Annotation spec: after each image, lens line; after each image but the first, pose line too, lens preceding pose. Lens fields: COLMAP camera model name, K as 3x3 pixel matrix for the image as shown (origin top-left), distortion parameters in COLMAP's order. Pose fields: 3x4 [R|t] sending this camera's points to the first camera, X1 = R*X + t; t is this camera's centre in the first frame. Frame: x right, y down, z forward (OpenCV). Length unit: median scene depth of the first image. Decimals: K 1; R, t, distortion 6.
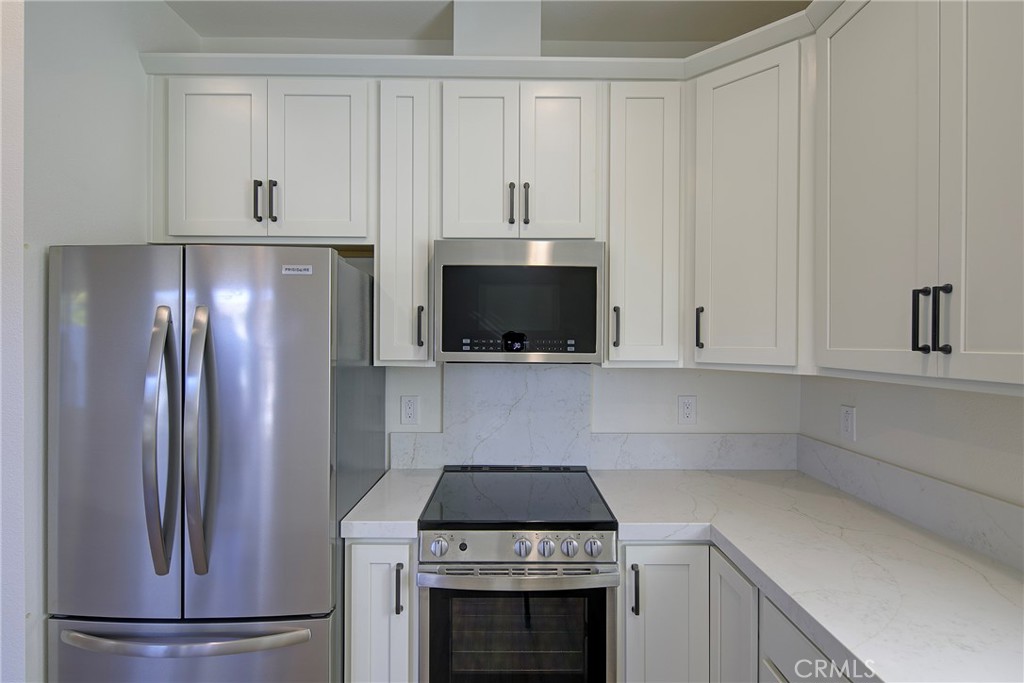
lens RADIAL K [[494.2, 0, 513.3], [0, 494.2, 342.5], [0, 0, 1]] dist [-0.000307, -0.001409]
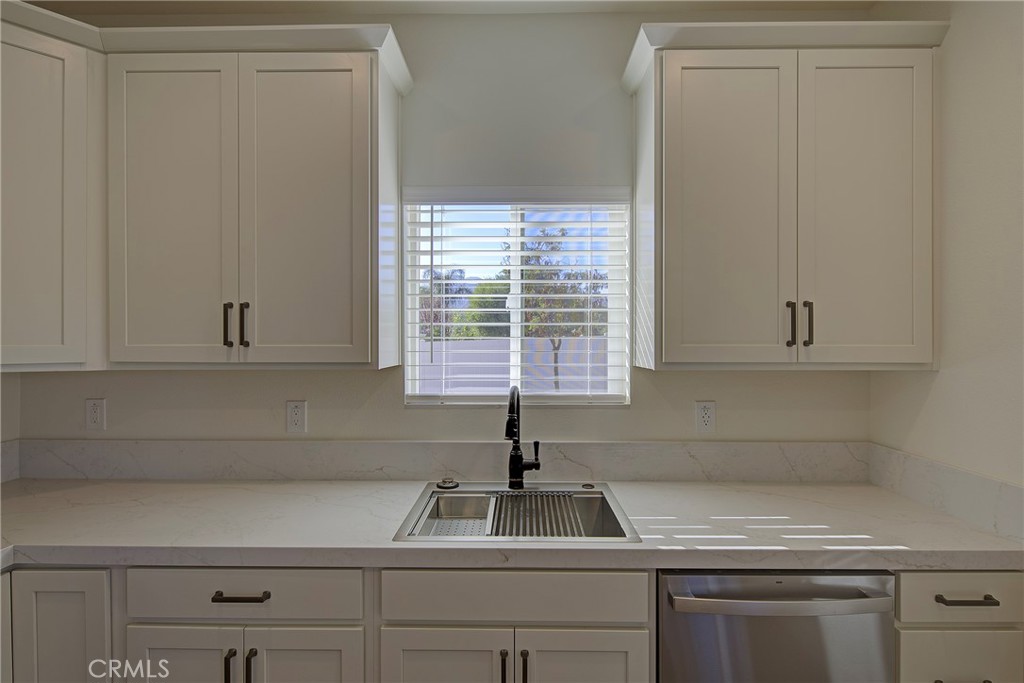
lens RADIAL K [[502.2, 0, 517.1], [0, 502.2, 342.4], [0, 0, 1]] dist [-0.002094, -0.000569]
pose [[0.017743, -0.010187, 0.999791, -0.417196], [0.001619, 0.999947, 0.010160, -0.003579], [-0.999841, 0.001438, 0.017759, 0.071065]]
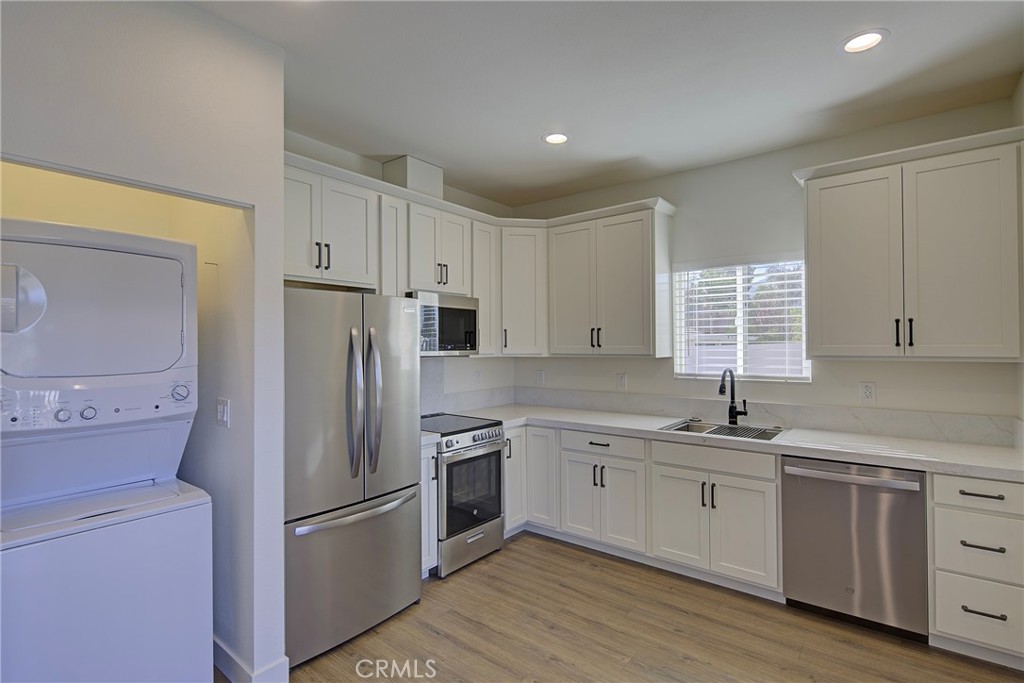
lens RADIAL K [[498.0, 0, 514.7], [0, 498.0, 336.7], [0, 0, 1]] dist [0.025635, -0.021696]
pose [[0.624105, 0.003806, 0.781331, -1.411632], [0.010500, 0.999857, -0.013258, -0.007083], [-0.781270, 0.016478, 0.623975, -0.469273]]
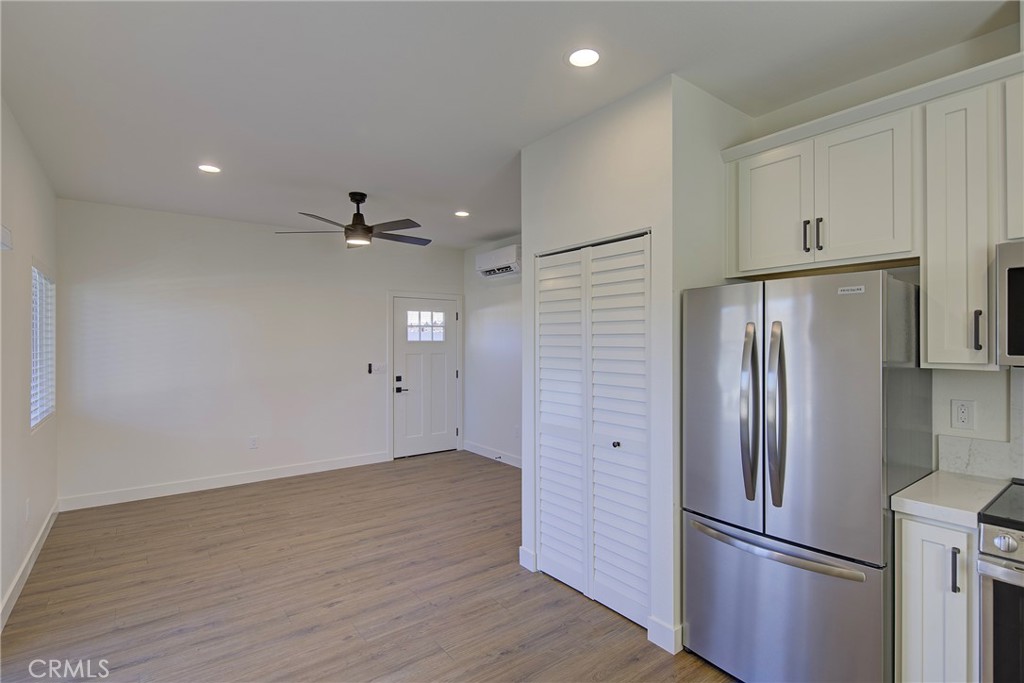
lens RADIAL K [[494.2, 0, 513.3], [0, 494.2, 342.5], [0, 0, 1]] dist [-0.000307, -0.001409]
pose [[0.598066, -0.007546, -0.801412, 0.055790], [0.002119, 0.999967, -0.007835, -0.001751], [0.801444, 0.002988, 0.598062, -0.389632]]
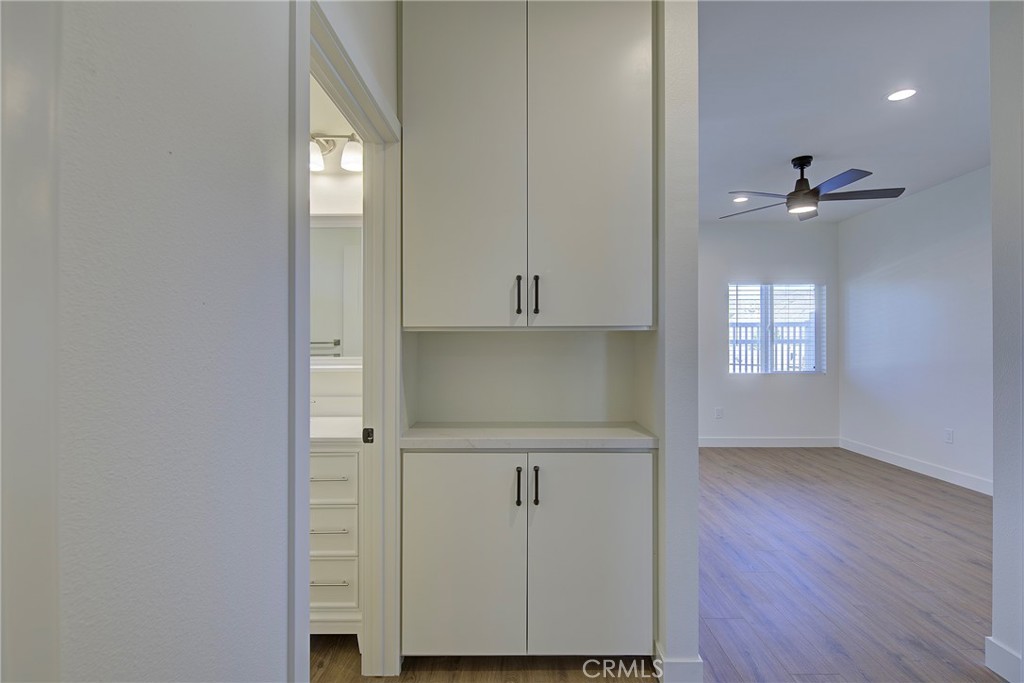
lens RADIAL K [[494.9, 0, 514.6], [0, 494.9, 341.2], [0, 0, 1]] dist [0.001200, -0.000543]
pose [[-0.999925, -0.002993, 0.011848, -1.069947], [-0.002971, 0.999994, 0.001907, 0.082974], [-0.011854, 0.001872, -0.999928, 2.830119]]
